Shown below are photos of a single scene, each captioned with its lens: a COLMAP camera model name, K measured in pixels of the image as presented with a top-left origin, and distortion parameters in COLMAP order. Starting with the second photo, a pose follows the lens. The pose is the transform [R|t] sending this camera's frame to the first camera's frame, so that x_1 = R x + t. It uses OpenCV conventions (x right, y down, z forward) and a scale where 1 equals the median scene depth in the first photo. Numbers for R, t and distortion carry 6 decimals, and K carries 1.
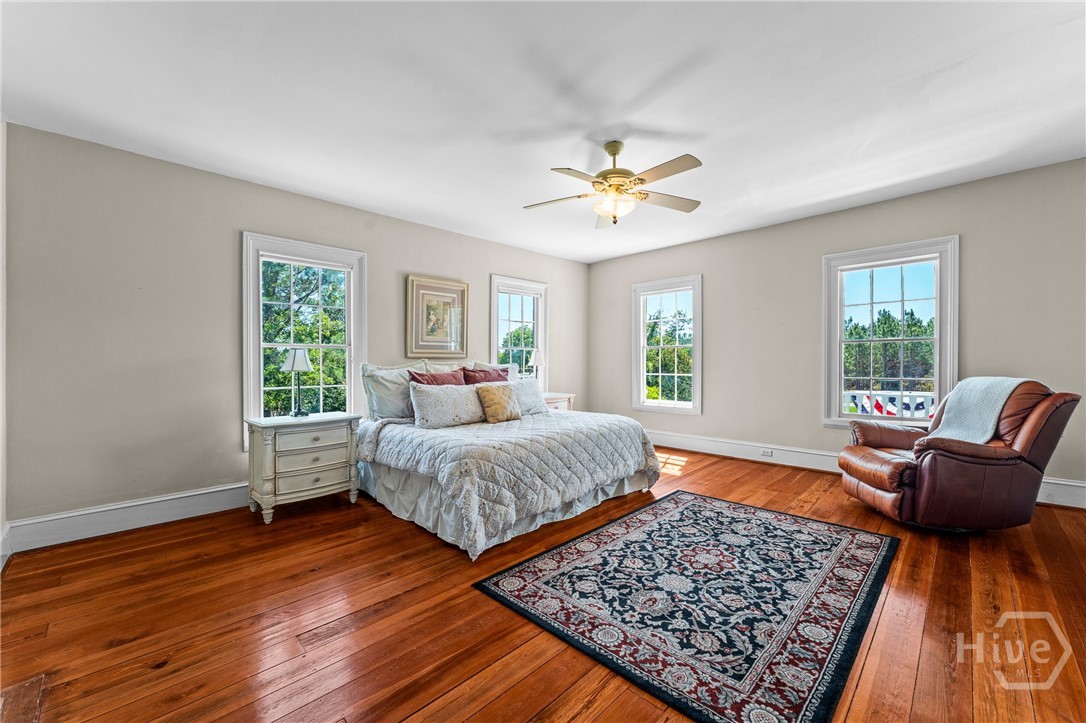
lens RADIAL K [[428.2, 0, 541.2], [0, 428.2, 364.4], [0, 0, 1]] dist [0.001076, -0.000102]
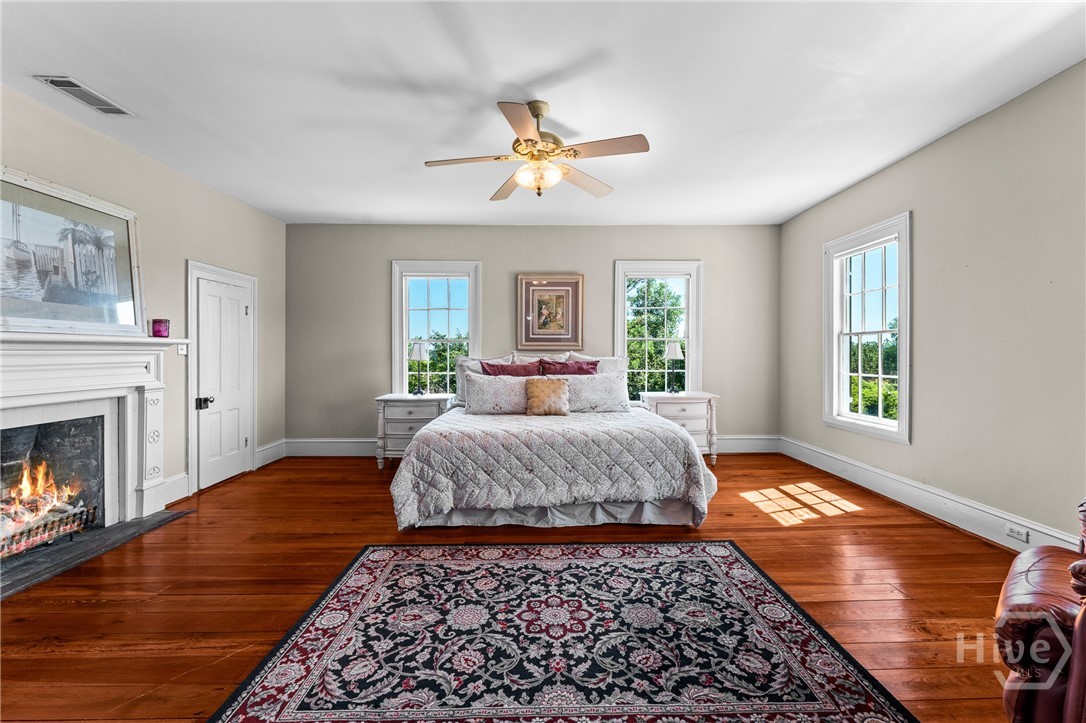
lens RADIAL K [[441.6, 0, 557.7], [0, 441.6, 352.3], [0, 0, 1]] dist [0.000777, -0.000063]
pose [[0.721993, 0.002702, -0.691895, 0.861829], [-0.008810, 0.999947, -0.005288, -0.007364], [0.691844, 0.009914, 0.721979, 0.402781]]
